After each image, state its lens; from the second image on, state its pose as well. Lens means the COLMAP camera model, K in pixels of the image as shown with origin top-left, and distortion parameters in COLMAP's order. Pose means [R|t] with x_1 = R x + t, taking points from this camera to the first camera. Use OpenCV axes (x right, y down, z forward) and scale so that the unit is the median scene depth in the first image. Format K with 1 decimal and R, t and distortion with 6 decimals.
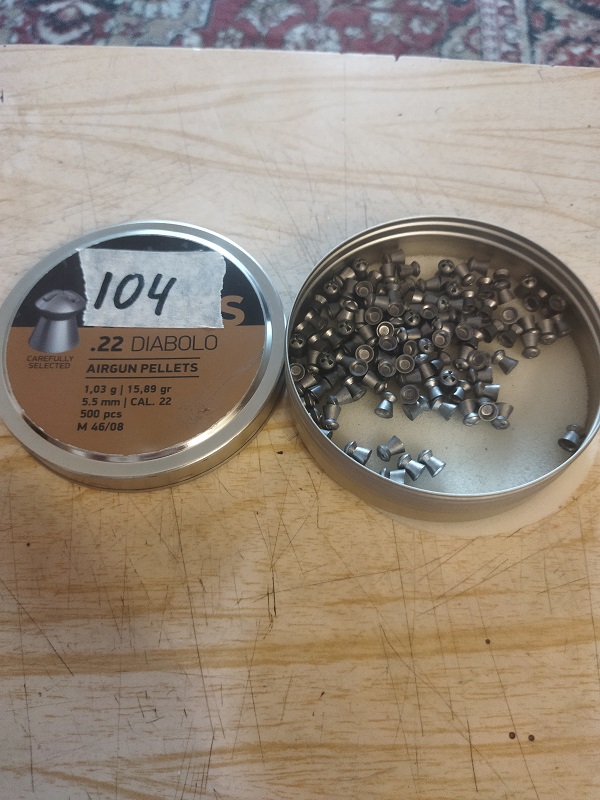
lens RADIAL K [[629.2, 0, 302.1], [0, 629.2, 394.6], [0, 0, 1]] dist [0.024470, -0.101426]
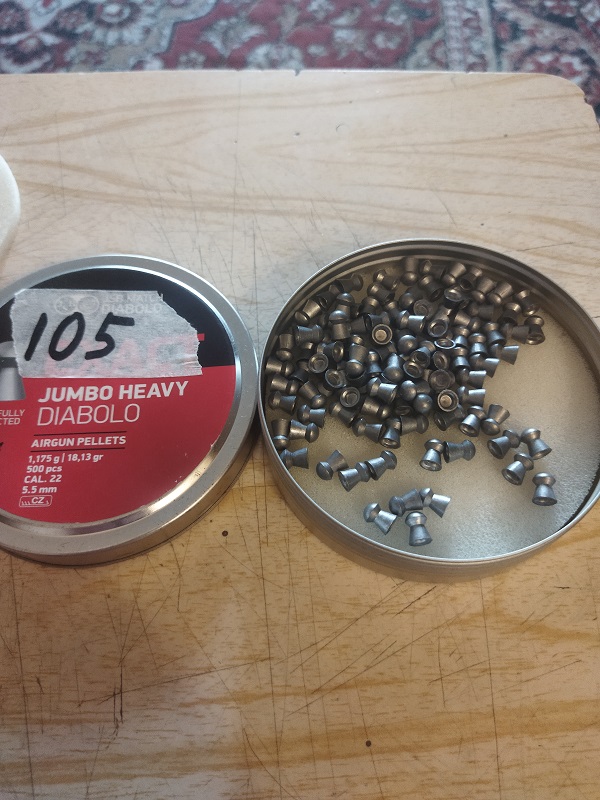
lens RADIAL K [[629.2, 0, 306.5], [0, 629.2, 396.5], [0, 0, 1]] dist [0.024470, -0.101426]
pose [[0.999213, -0.039664, -0.000946, 0.170002], [0.039628, 0.998900, -0.025065, -0.042974], [0.001939, 0.025008, 0.999685, 0.103528]]
